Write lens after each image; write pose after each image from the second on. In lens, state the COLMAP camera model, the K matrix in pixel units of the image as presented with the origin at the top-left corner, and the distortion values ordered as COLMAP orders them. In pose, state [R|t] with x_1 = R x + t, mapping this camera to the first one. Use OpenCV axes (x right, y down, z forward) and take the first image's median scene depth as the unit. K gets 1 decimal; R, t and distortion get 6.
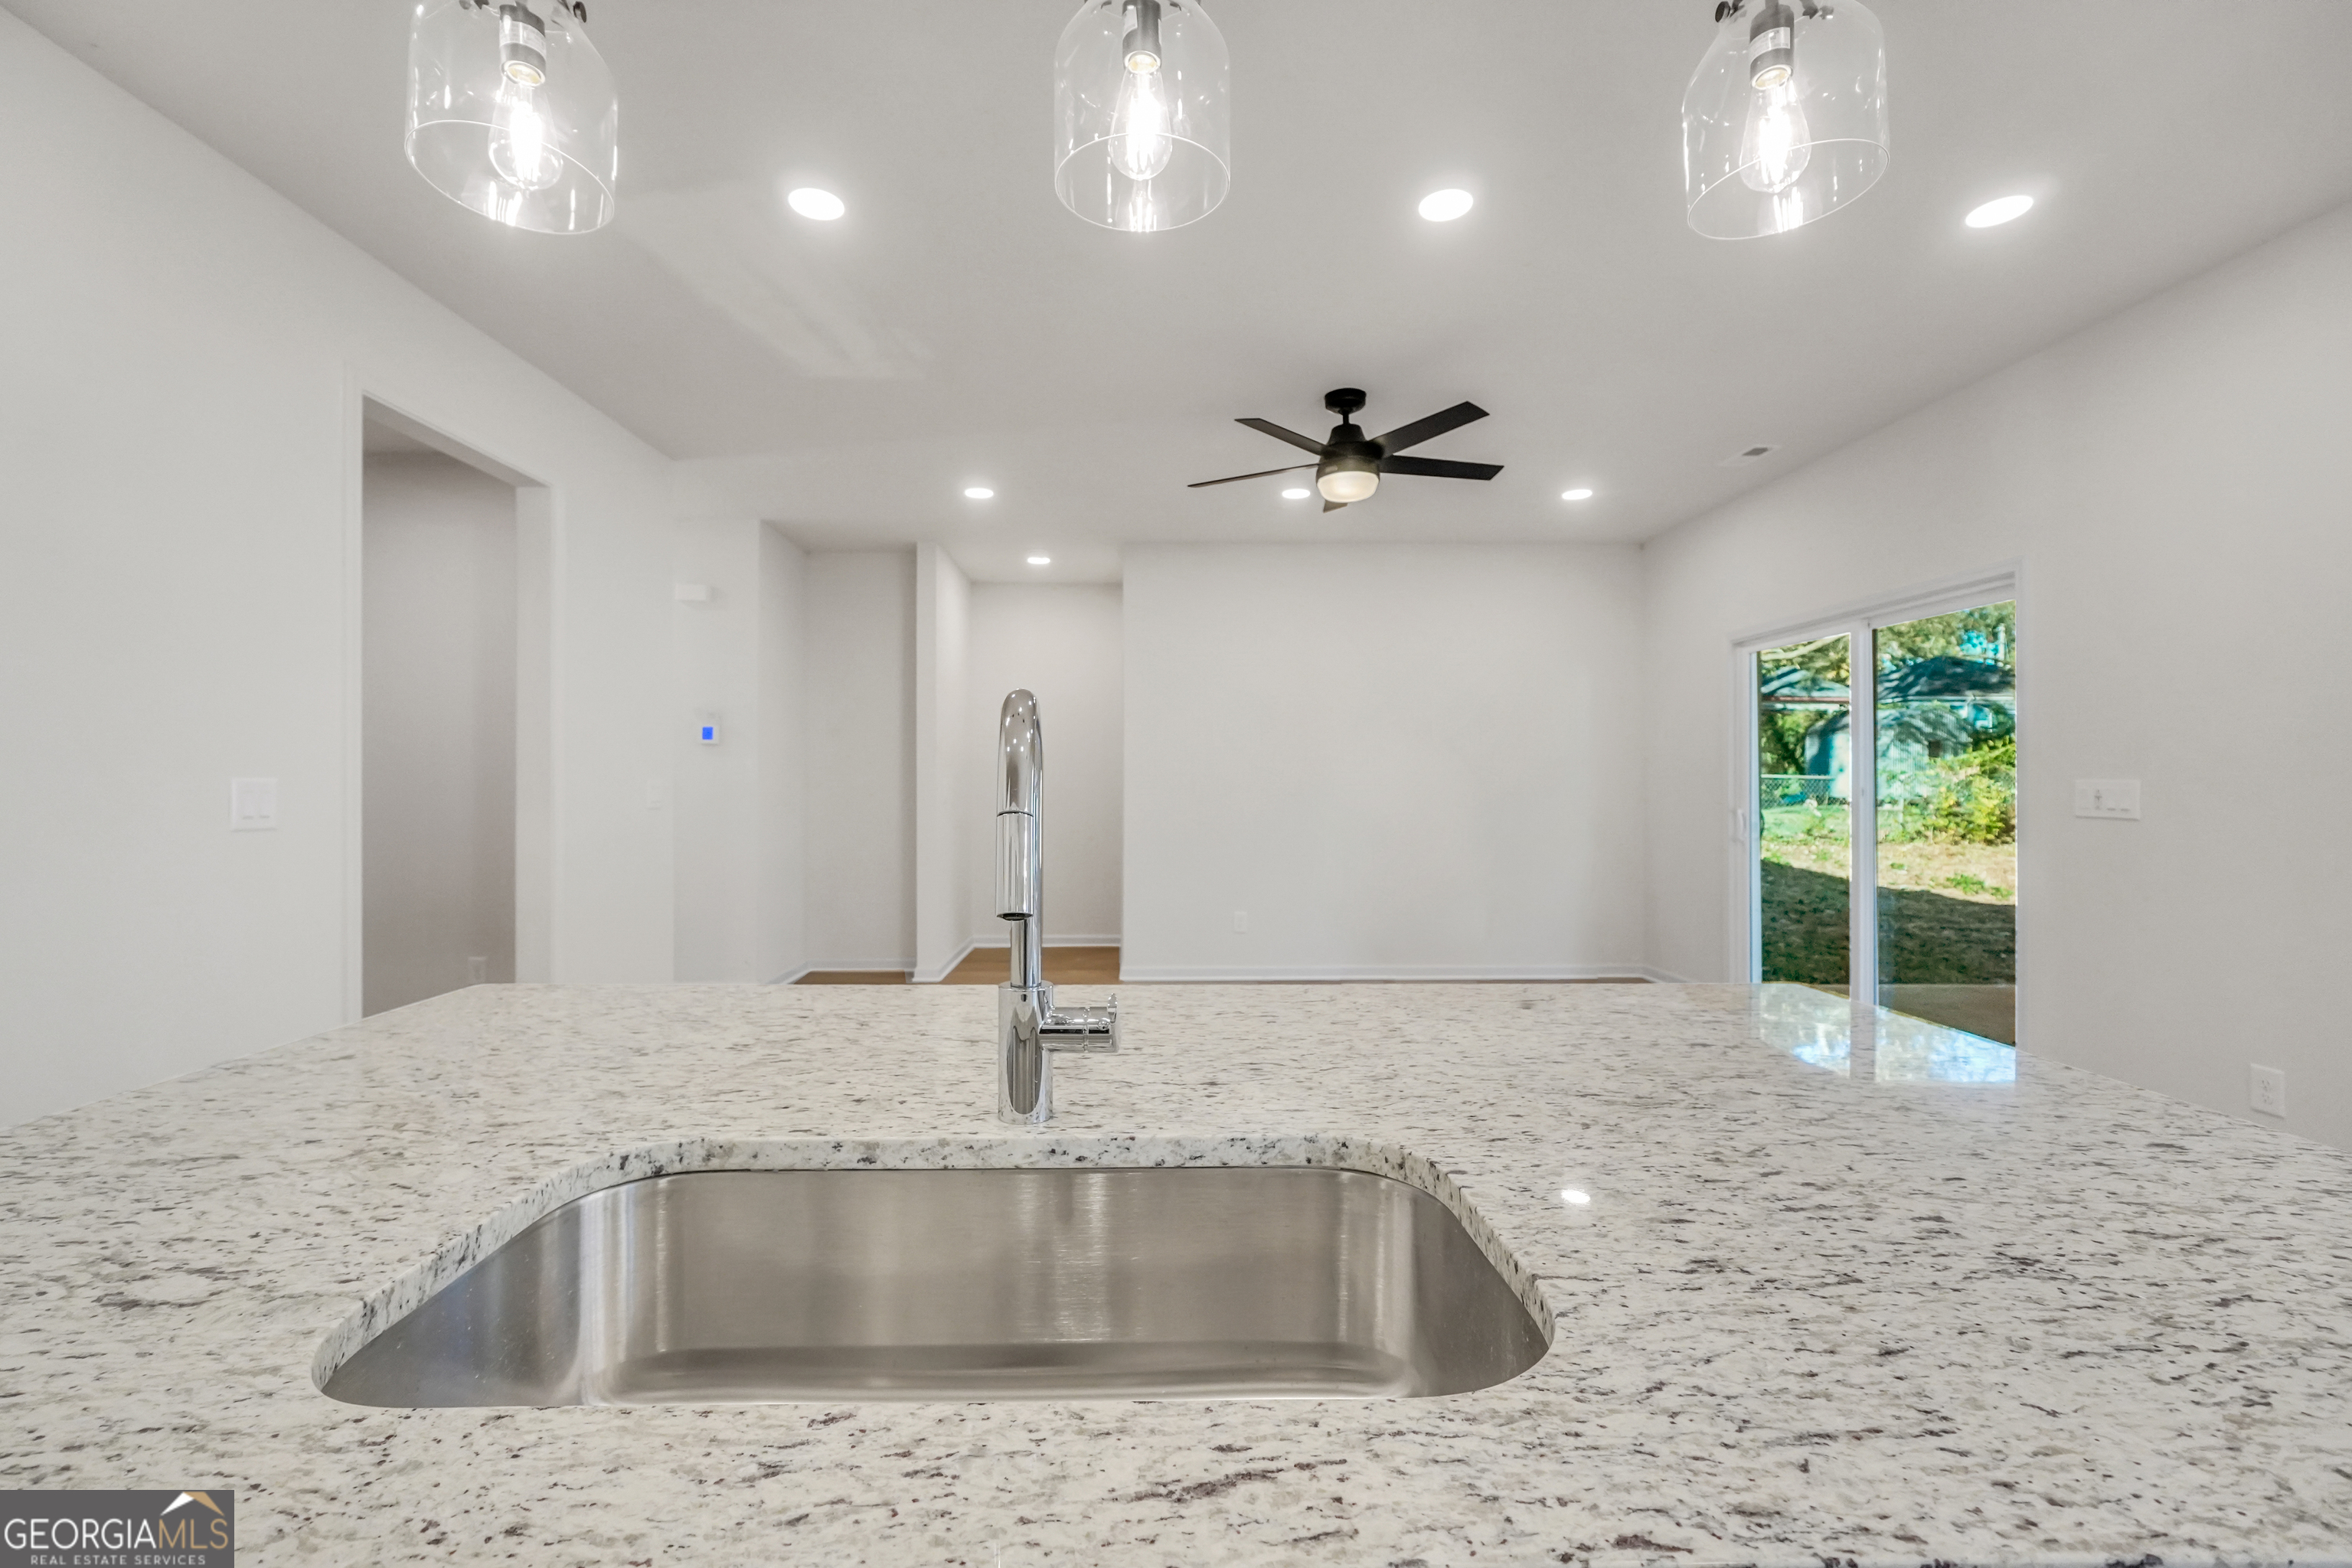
lens RADIAL K [[1002.1, 0, 1160.2], [0, 1002.1, 783.7], [0, 0, 1]] dist [-0.018492, 0.008237]
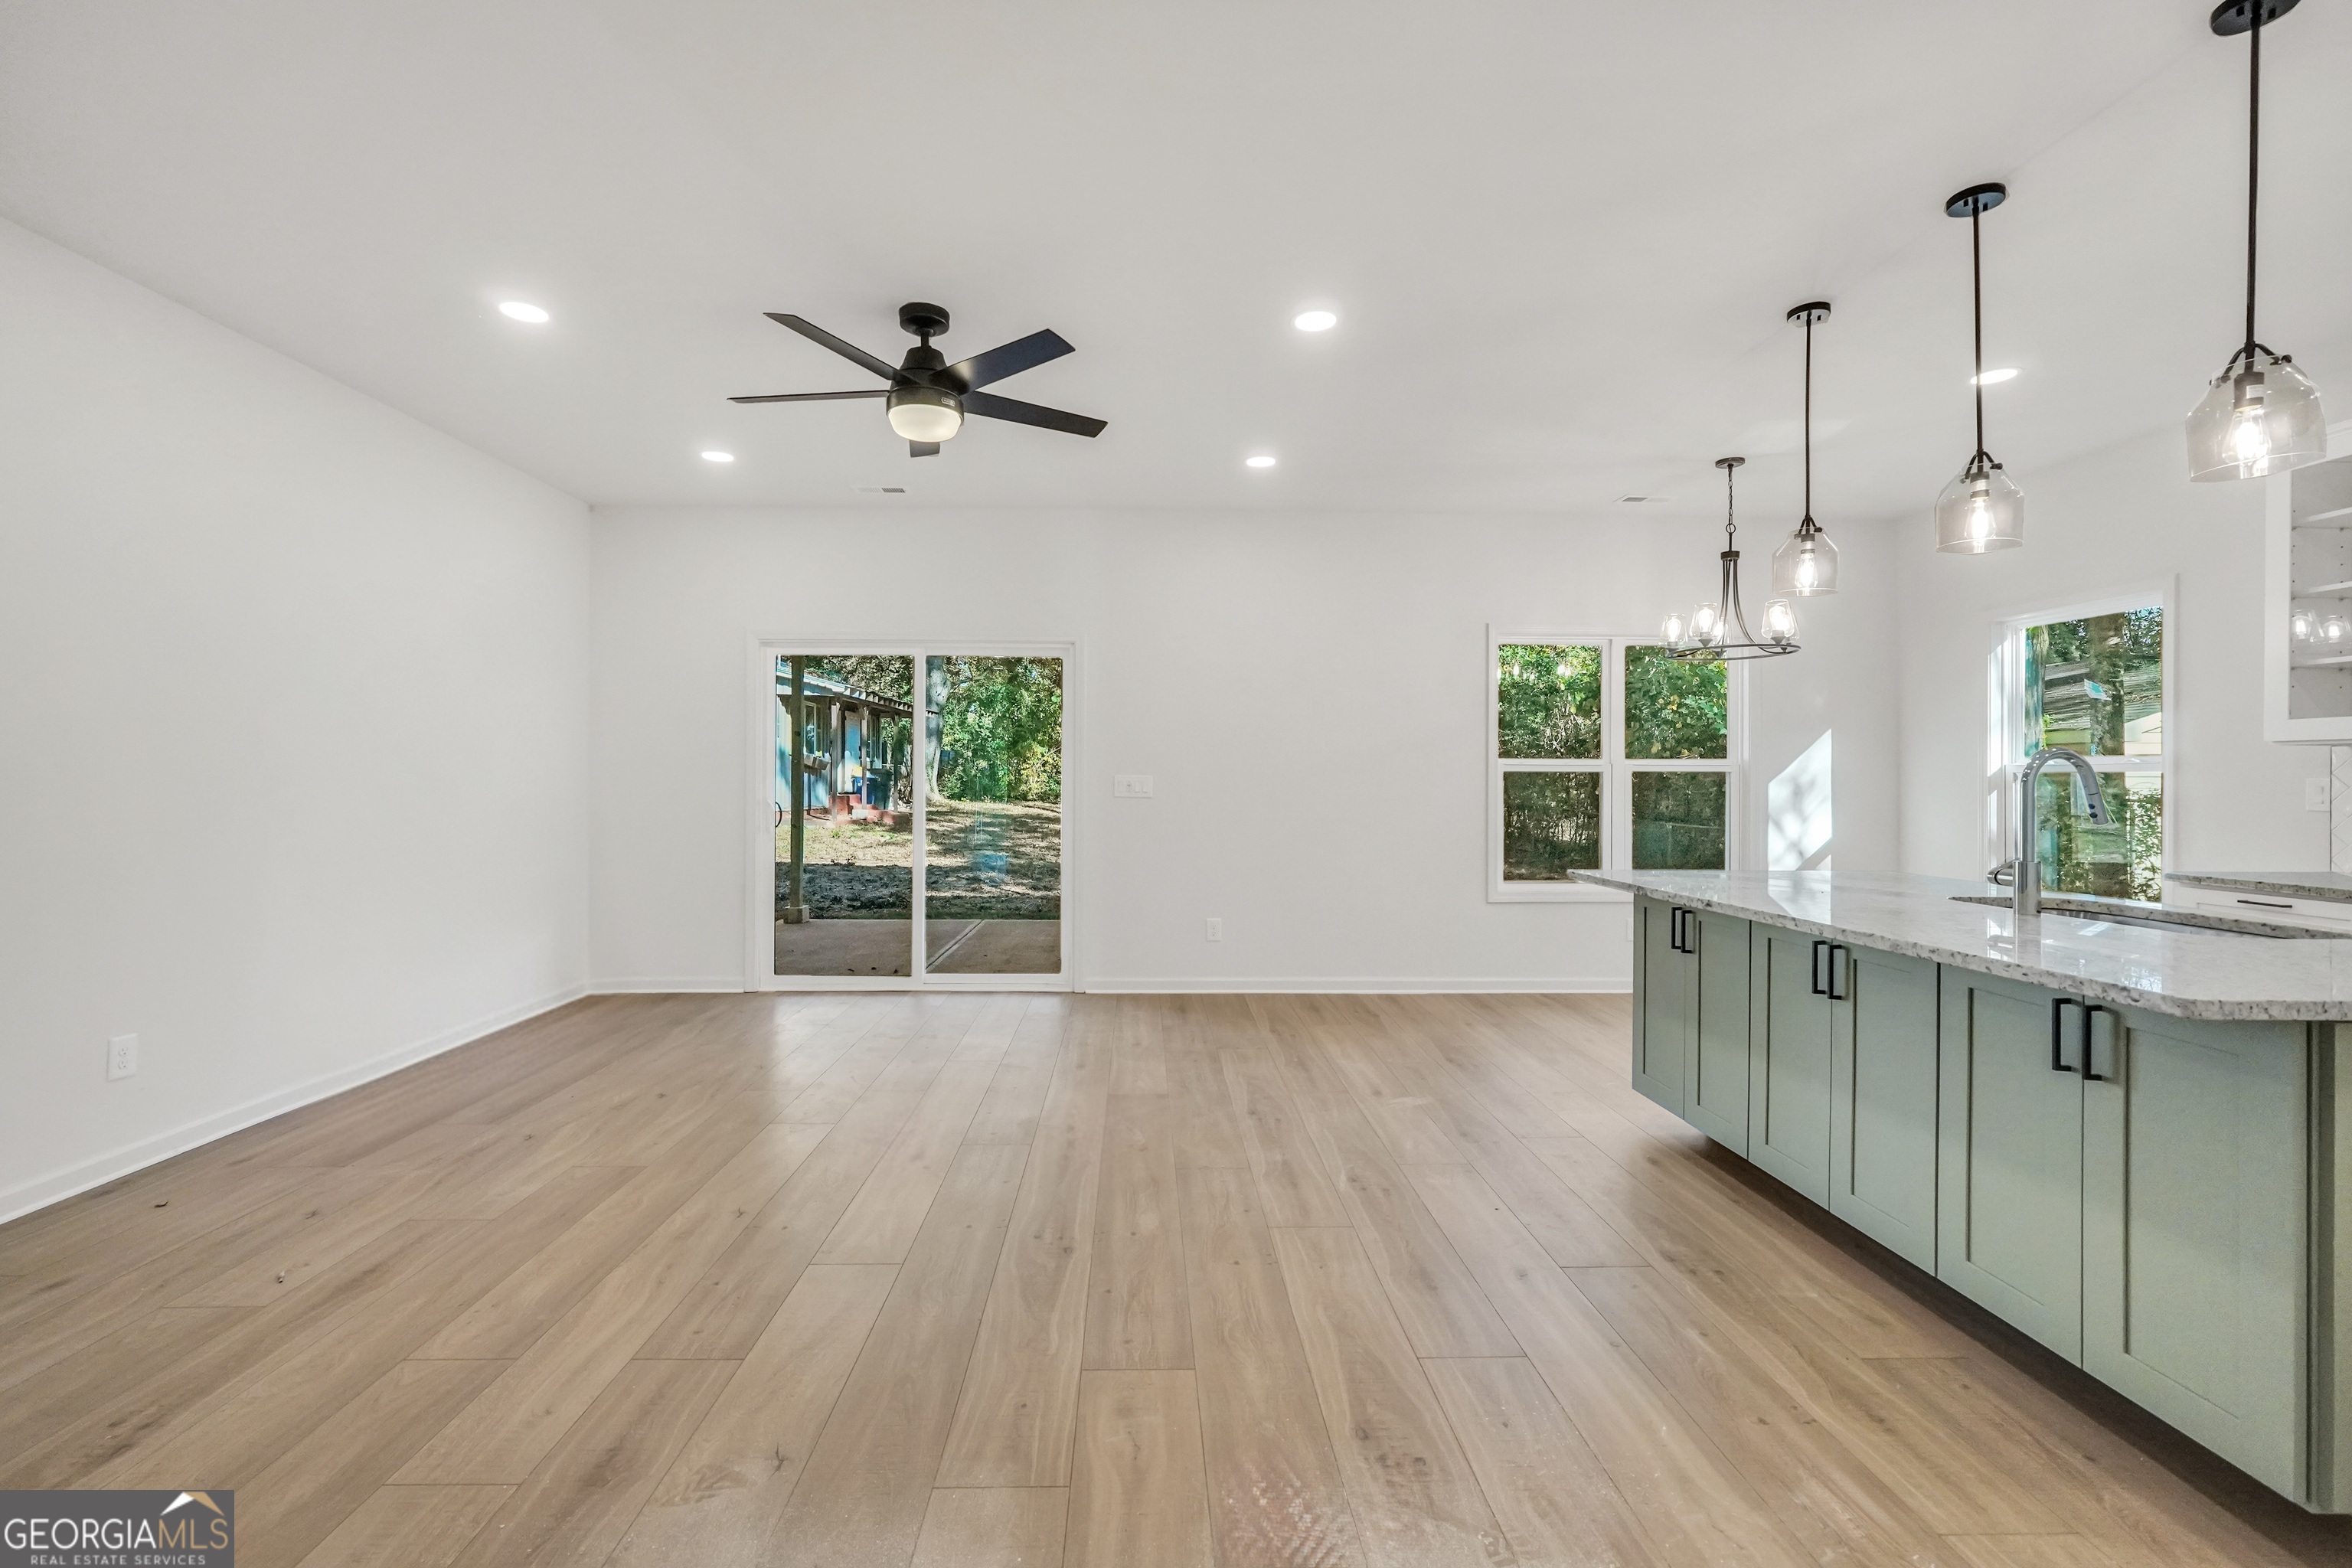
lens RADIAL K [[999.8, 0, 1169.2], [0, 999.8, 777.0], [0, 0, 1]] dist [-0.007064, 0.000319]
pose [[-0.011826, 0.002470, 0.999927, -2.443267], [-0.005077, 0.999984, -0.002530, 0.008915], [-0.999917, -0.005106, -0.011813, 2.989235]]
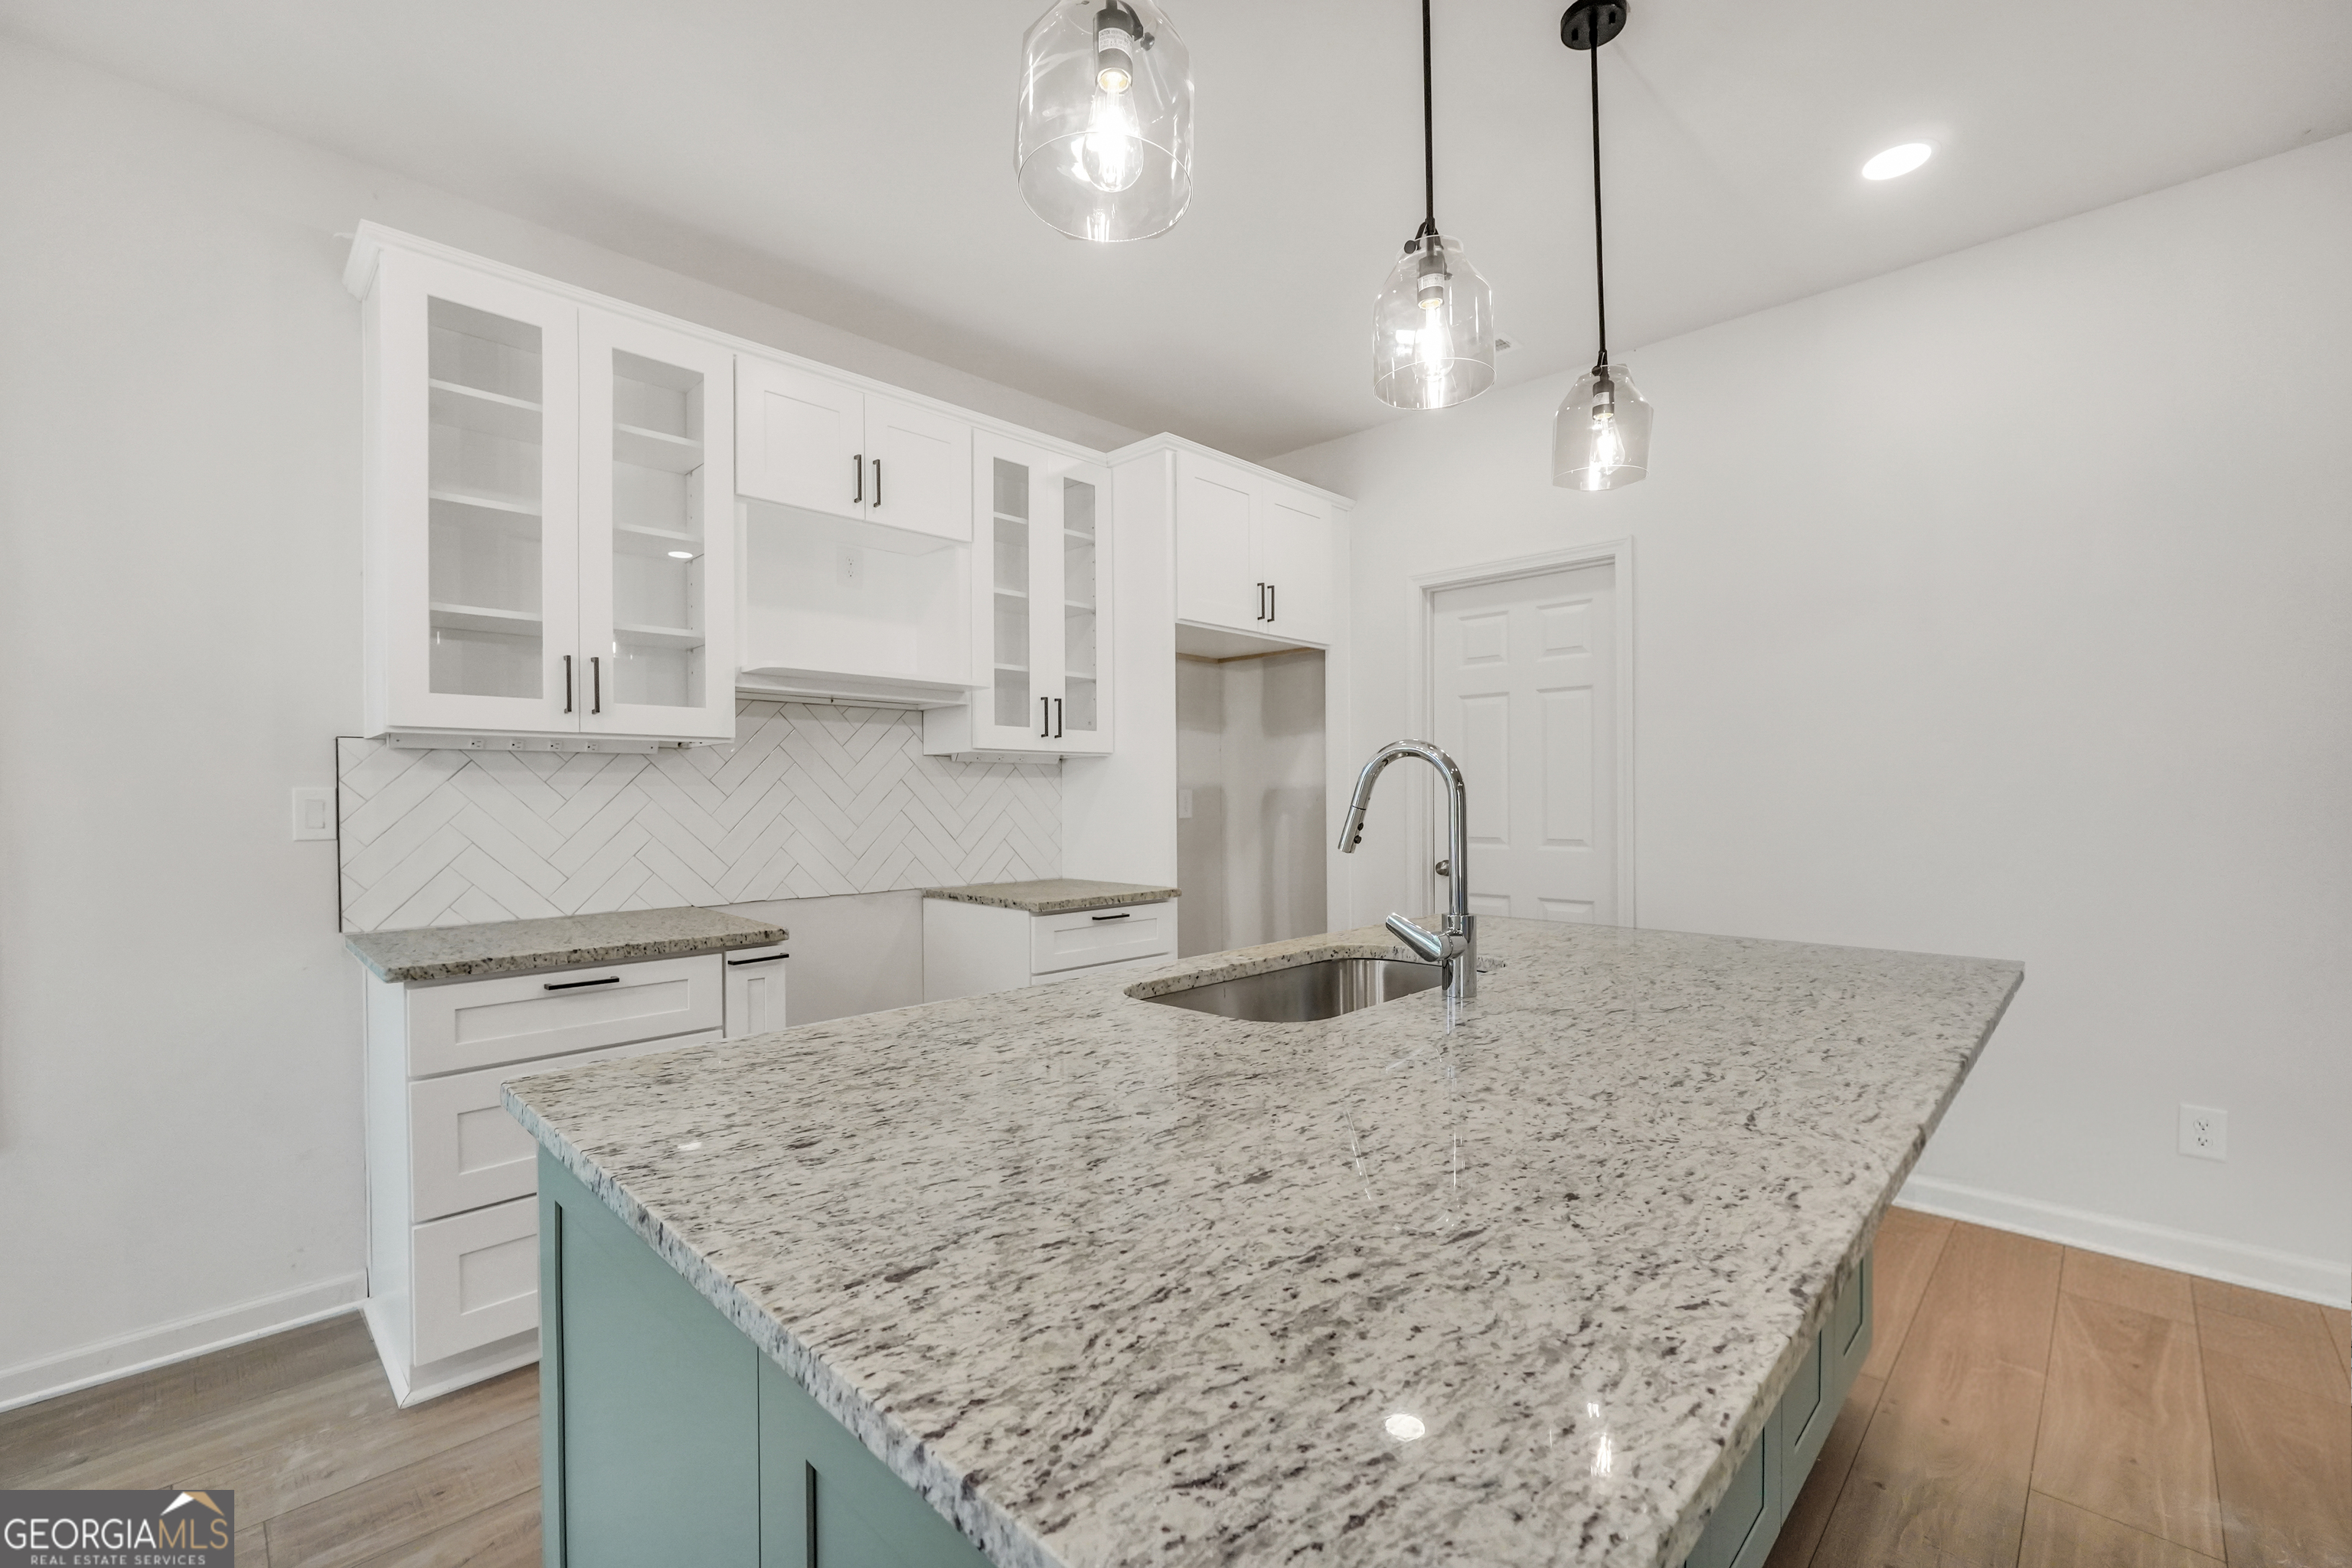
lens RADIAL K [[995.2, 0, 1162.9], [0, 995.2, 795.6], [0, 0, 1]] dist [-0.013291, 0.000620]
pose [[-0.715859, 0.004012, -0.698234, 1.263580], [0.004078, 0.999990, 0.001564, 0.004911], [0.698233, -0.001728, -0.715868, 1.720551]]
